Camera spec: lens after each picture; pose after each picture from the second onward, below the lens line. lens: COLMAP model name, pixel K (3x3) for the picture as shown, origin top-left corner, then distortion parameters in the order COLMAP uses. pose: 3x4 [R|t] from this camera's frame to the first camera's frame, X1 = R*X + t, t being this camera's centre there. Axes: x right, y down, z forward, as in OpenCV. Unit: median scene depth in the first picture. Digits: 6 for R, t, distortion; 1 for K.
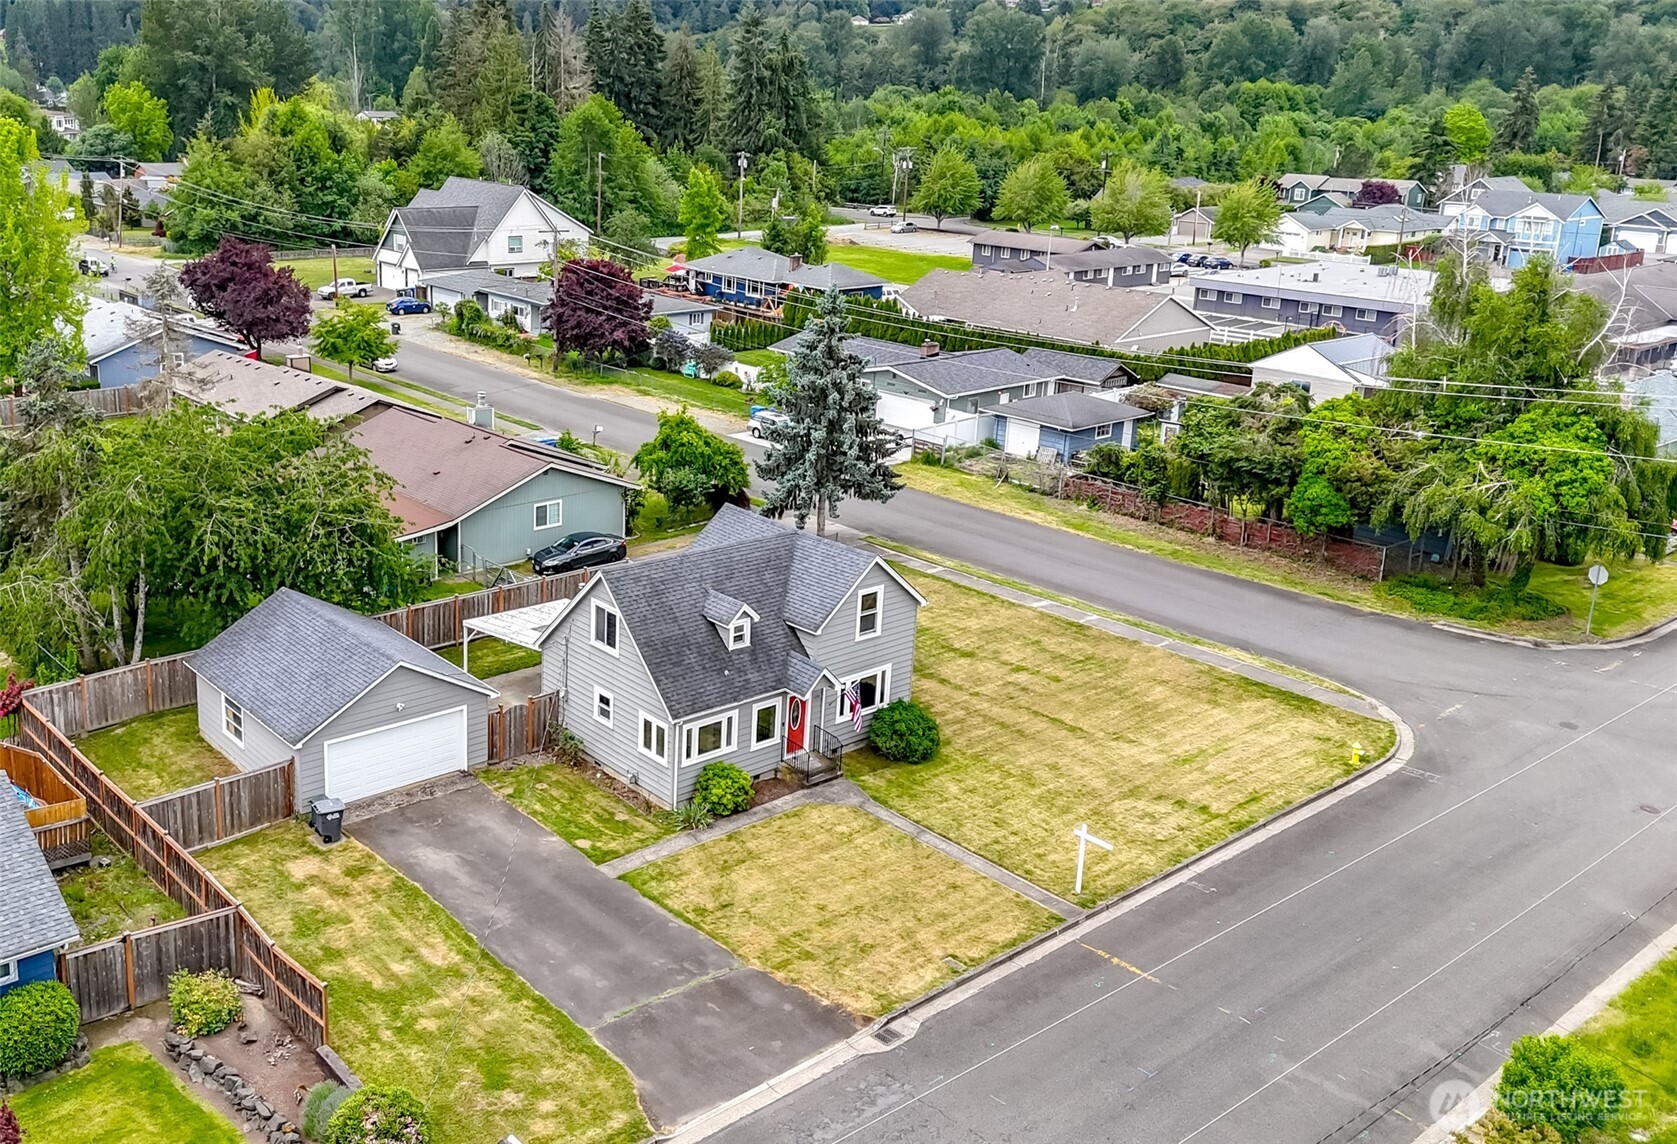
lens RADIAL K [[1551.1, 0, 603.4], [0, 1551.1, 415.6], [0, 0, 1]] dist [0.059988, -0.019067]
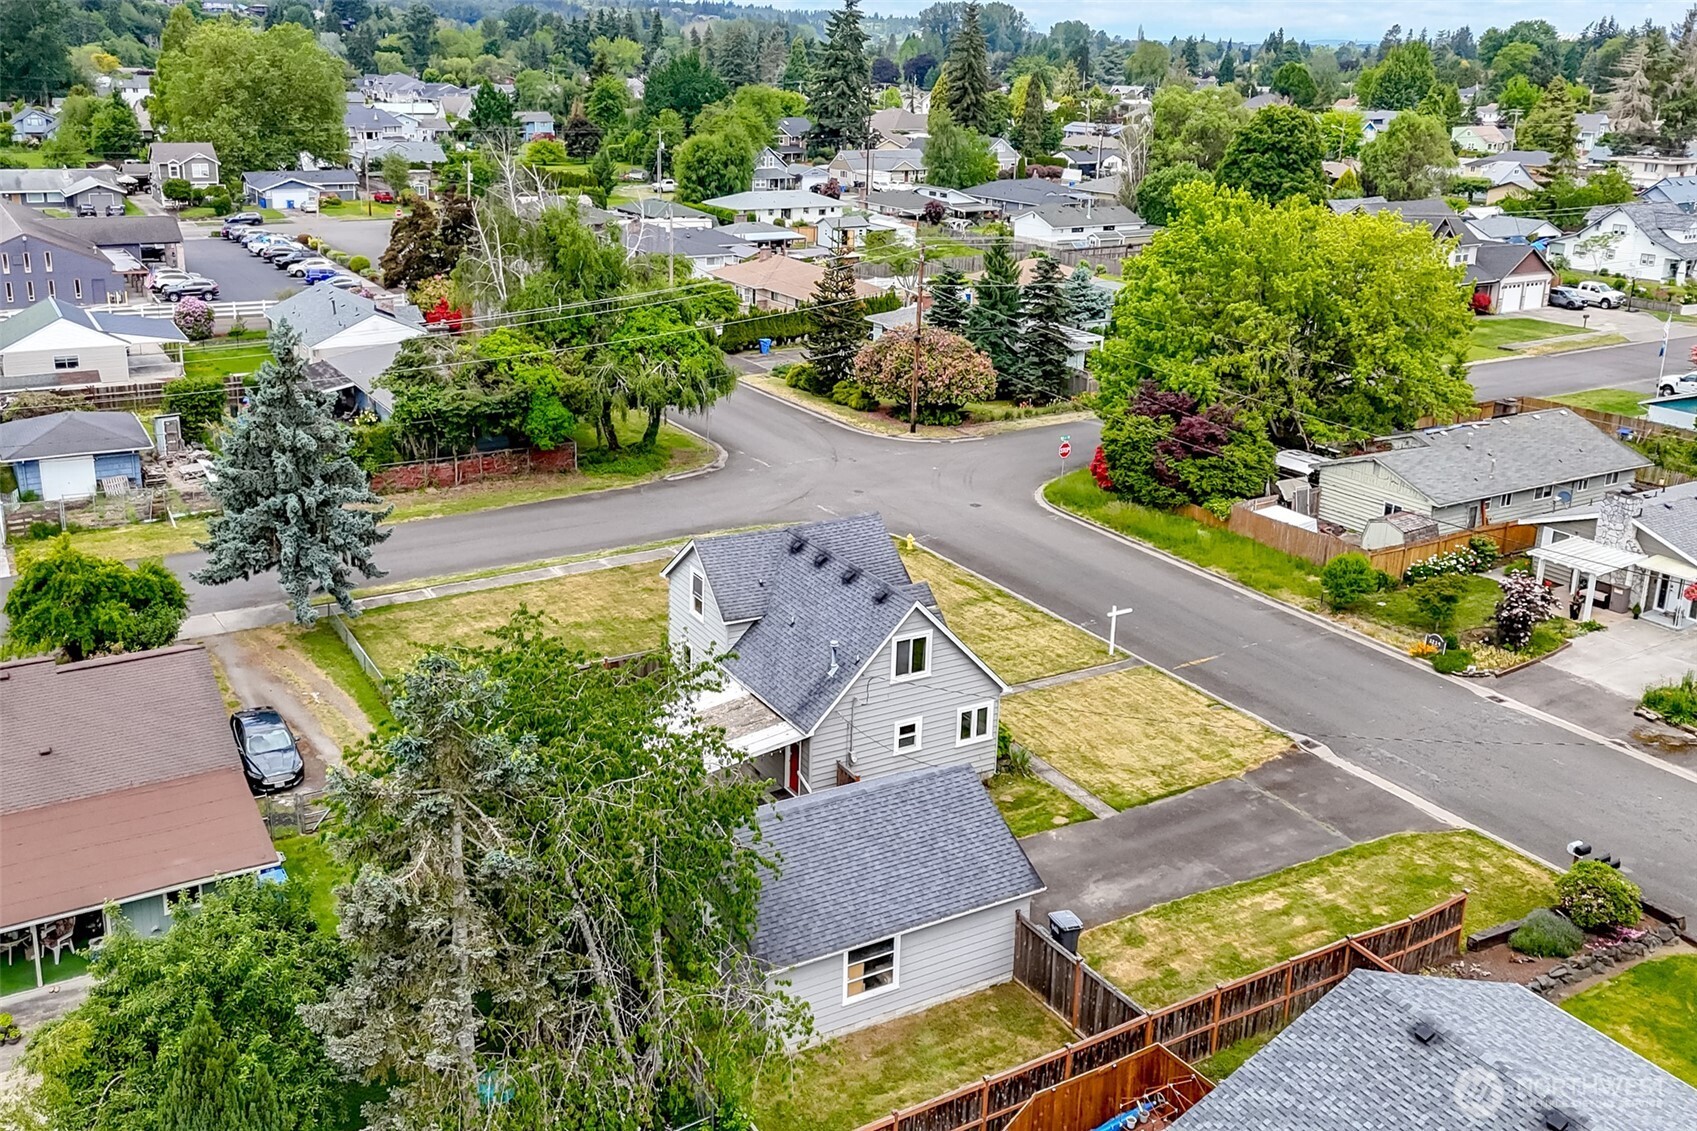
lens RADIAL K [[1488.3, 0, 789.7], [0, 1488.3, 564.2], [0, 0, 1]] dist [0.007235, -0.001332]
pose [[0.149055, -0.339072, 0.928877, -0.845213], [0.203690, 0.929753, 0.306706, -0.215155], [-0.967622, 0.143487, 0.207650, 0.865554]]
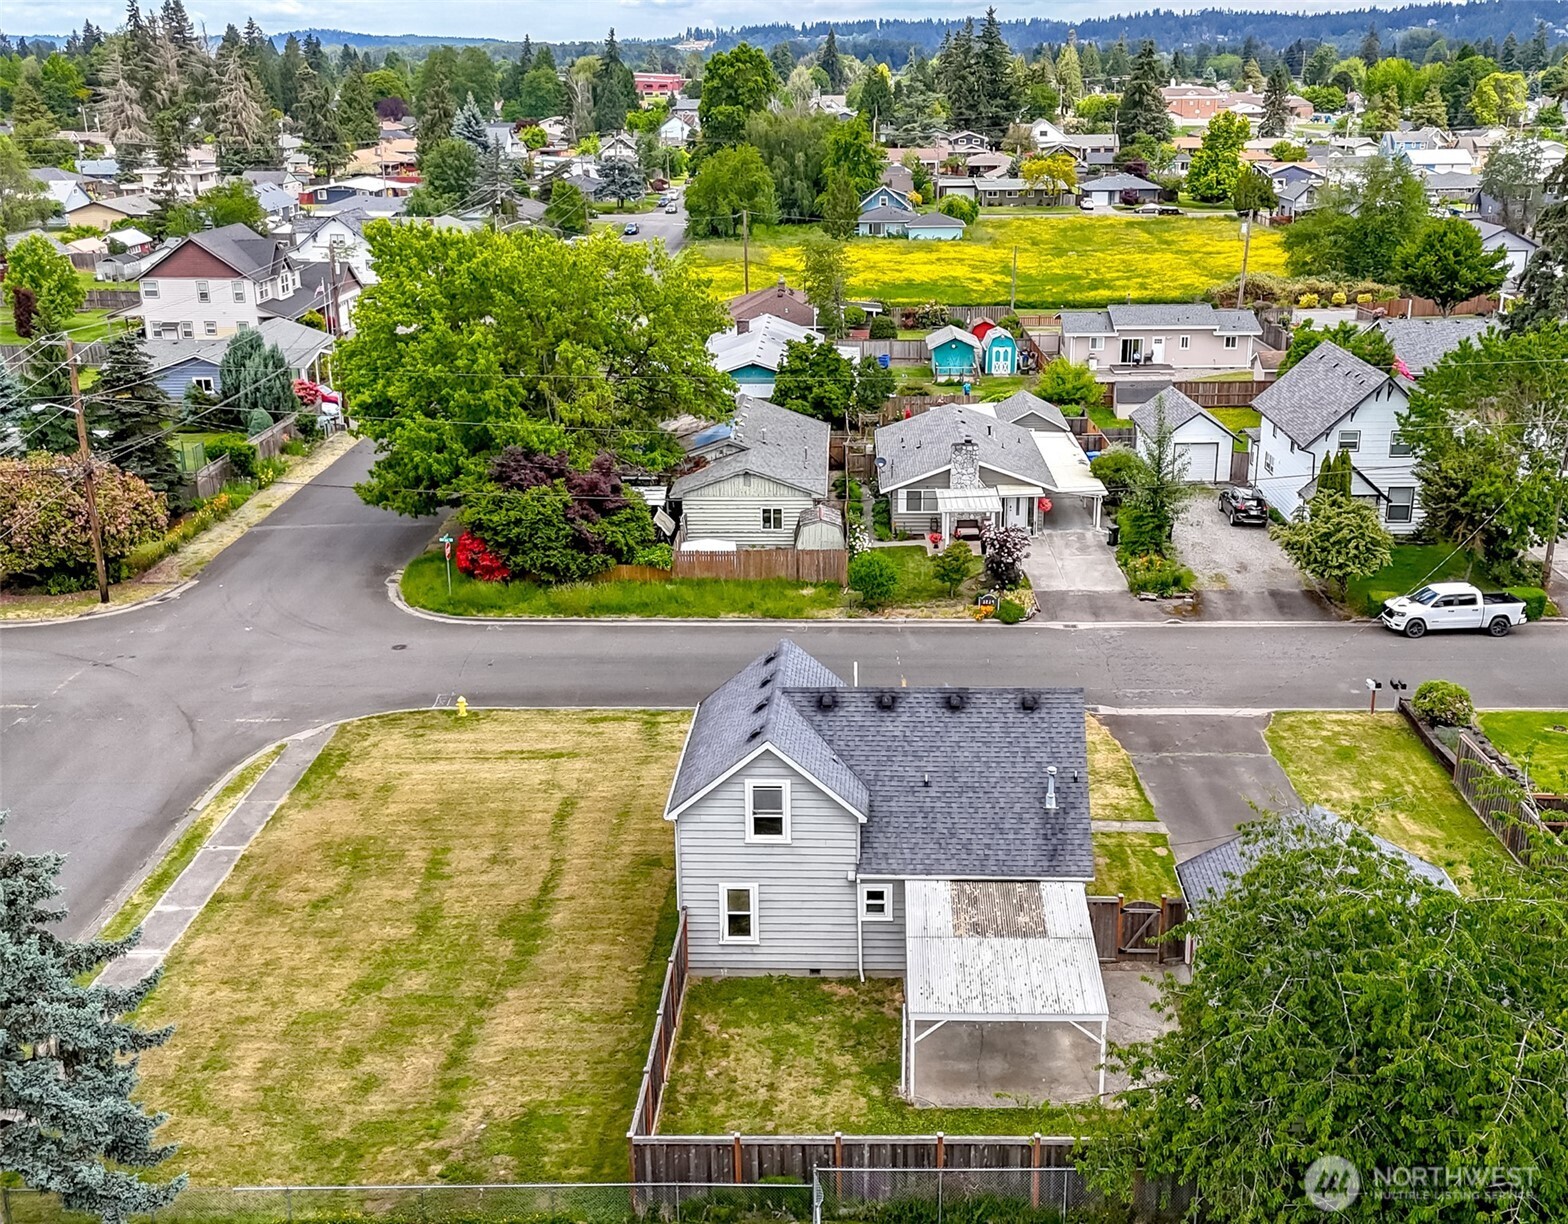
lens RADIAL K [[1496.6, 0, 847.7], [0, 1496.6, 613.6], [0, 0, 1]] dist [0.051057, -0.006705]
pose [[-0.789672, -0.223830, 0.571243, -0.357657], [0.120326, 0.856494, 0.501936, -0.365674], [-0.601615, 0.465100, -0.649417, 1.570234]]
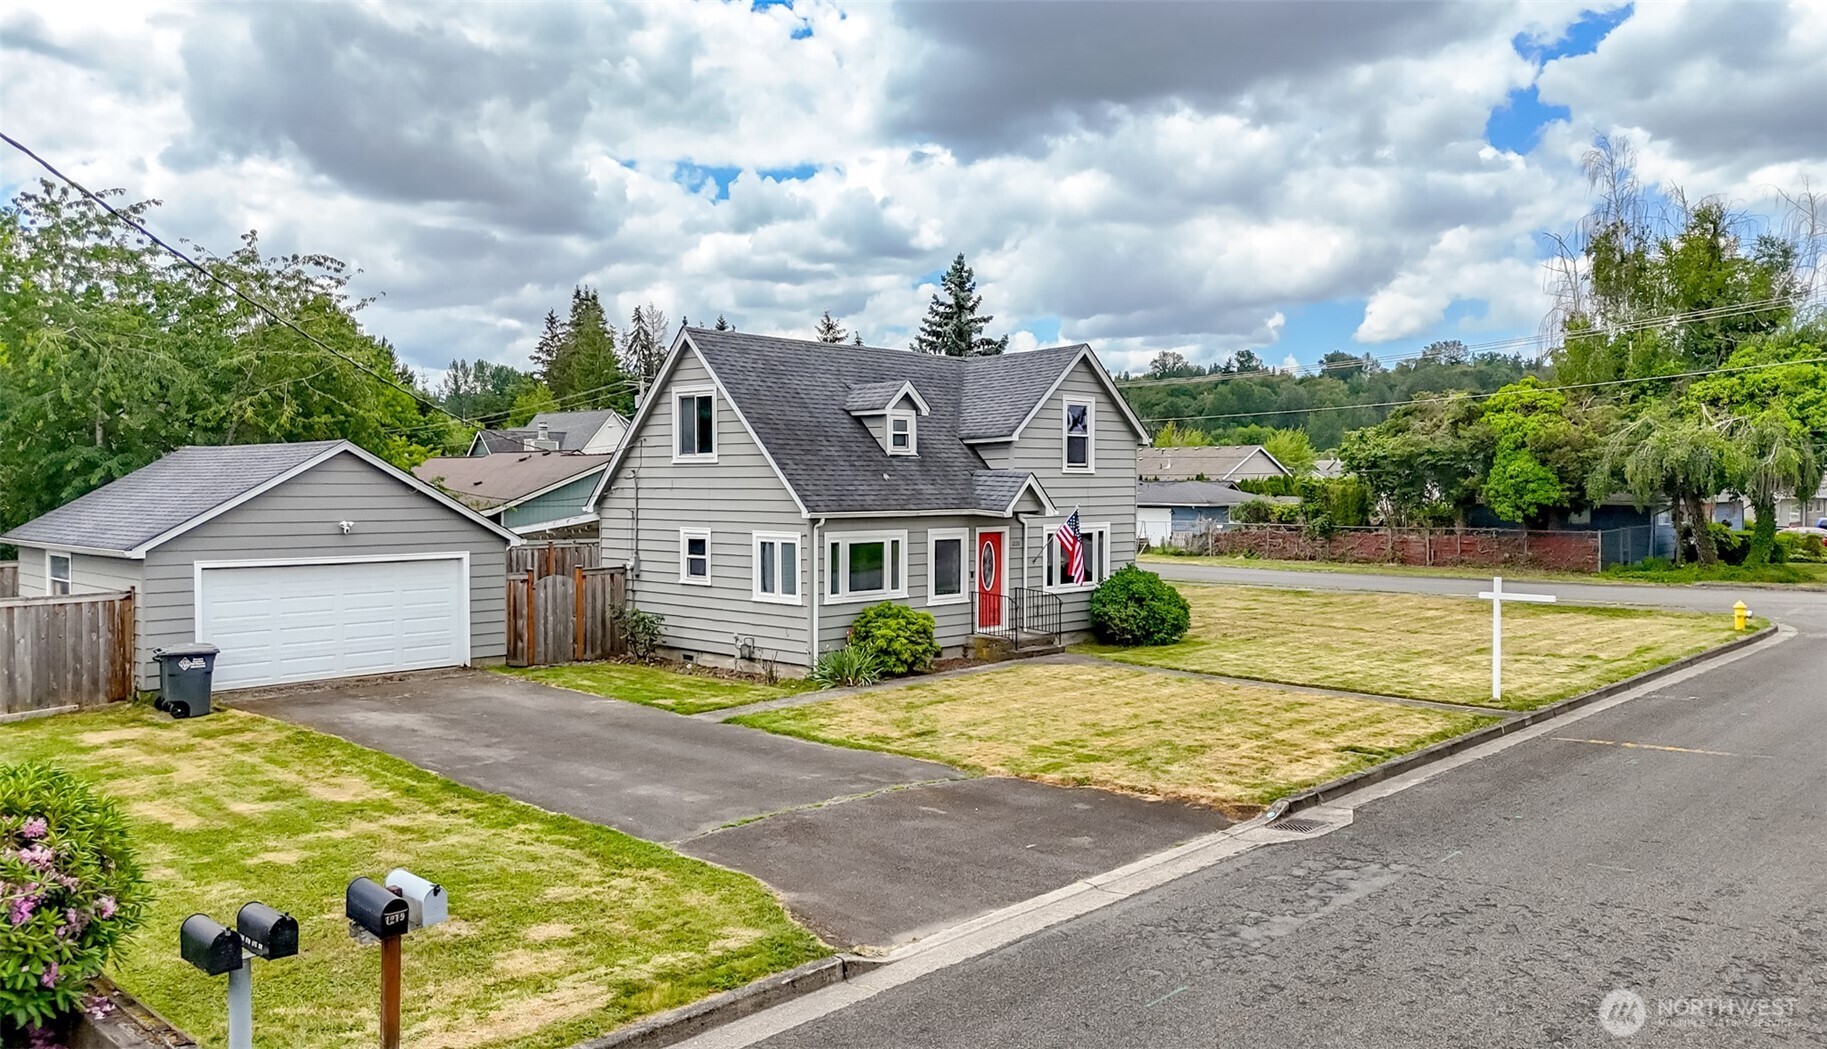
lens RADIAL K [[1358.0, 0, 907.5], [0, 1358.0, 487.4], [0, 0, 1]] dist [0.089627, -0.061038]
pose [[0.987531, -0.020175, 0.156125, -0.000608], [0.052747, 0.976831, -0.207410, 0.281447], [-0.148323, 0.213059, 0.965715, 0.441616]]
